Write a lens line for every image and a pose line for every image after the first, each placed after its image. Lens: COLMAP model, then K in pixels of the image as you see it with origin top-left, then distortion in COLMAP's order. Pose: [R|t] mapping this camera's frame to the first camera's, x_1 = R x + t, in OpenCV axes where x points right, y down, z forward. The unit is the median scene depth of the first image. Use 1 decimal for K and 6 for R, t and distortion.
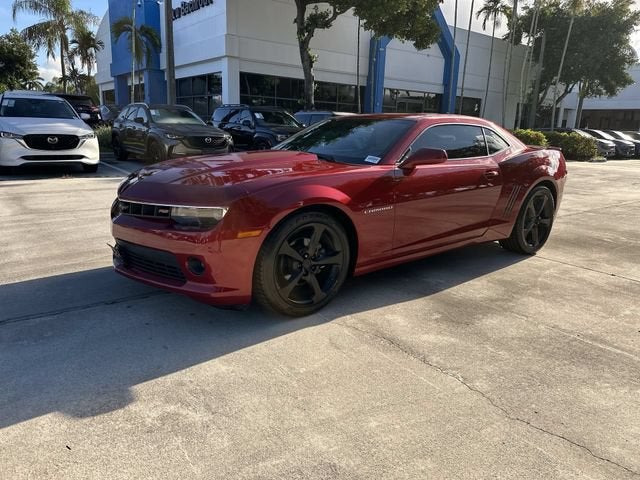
lens RADIAL K [[448.4, 0, 316.6], [0, 448.4, 237.9], [0, 0, 1]] dist [0.032642, -0.042810]
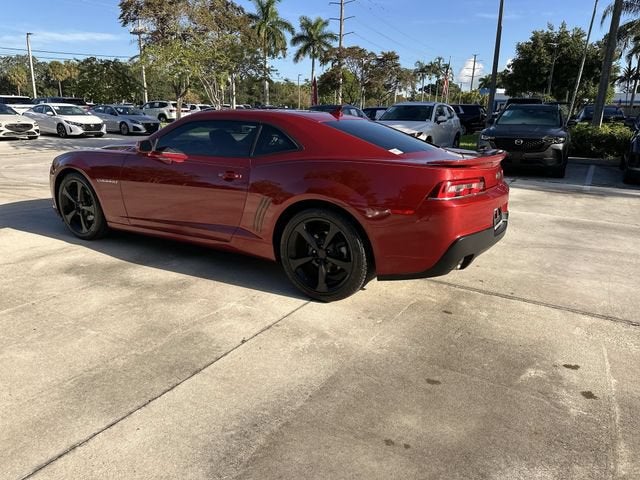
lens RADIAL K [[448.4, 0, 318.9], [0, 448.4, 236.4], [0, 0, 1]] dist [0.032642, -0.042810]
pose [[0.367779, 0.220743, -0.903333, 1.255880], [-0.230704, 0.962706, 0.141324, -0.186212], [0.900841, 0.156426, 0.404990, 0.796760]]
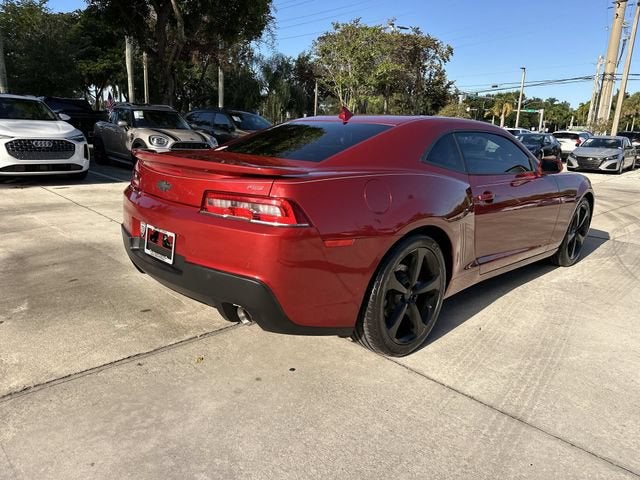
lens RADIAL K [[450.9, 0, 315.6], [0, 450.9, 246.7], [0, 0, 1]] dist [0.023817, -0.027665]
pose [[-0.990789, -0.039331, -0.129580, 0.481081], [-0.095863, 0.879574, 0.466004, -0.472498], [0.095646, 0.474134, -0.875242, 1.973949]]
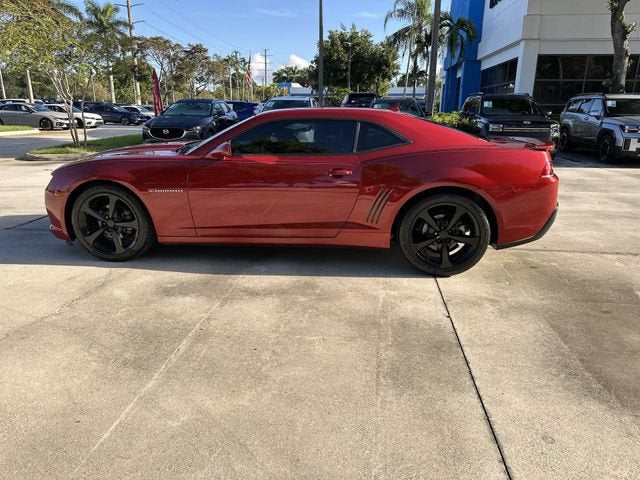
lens RADIAL K [[448.4, 0, 317.3], [0, 448.4, 236.0], [0, 0, 1]] dist [0.032642, -0.042810]
pose [[0.718138, 0.159858, -0.677291, 0.975844], [-0.147672, 0.986099, 0.076166, -0.072797], [0.680052, 0.045319, 0.731762, 0.294485]]
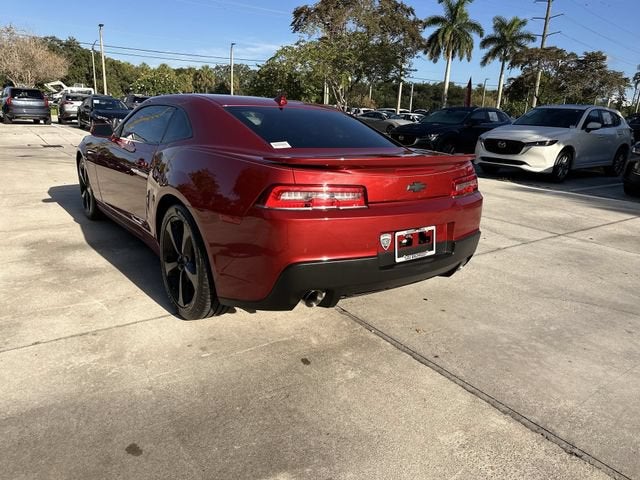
lens RADIAL K [[448.4, 0, 319.0], [0, 448.4, 240.4], [0, 0, 1]] dist [0.032642, -0.042810]
pose [[-0.018929, 0.239399, -0.970737, 1.189063], [-0.283345, 0.929822, 0.234833, -0.289324], [0.958831, 0.279498, 0.050232, 1.279866]]
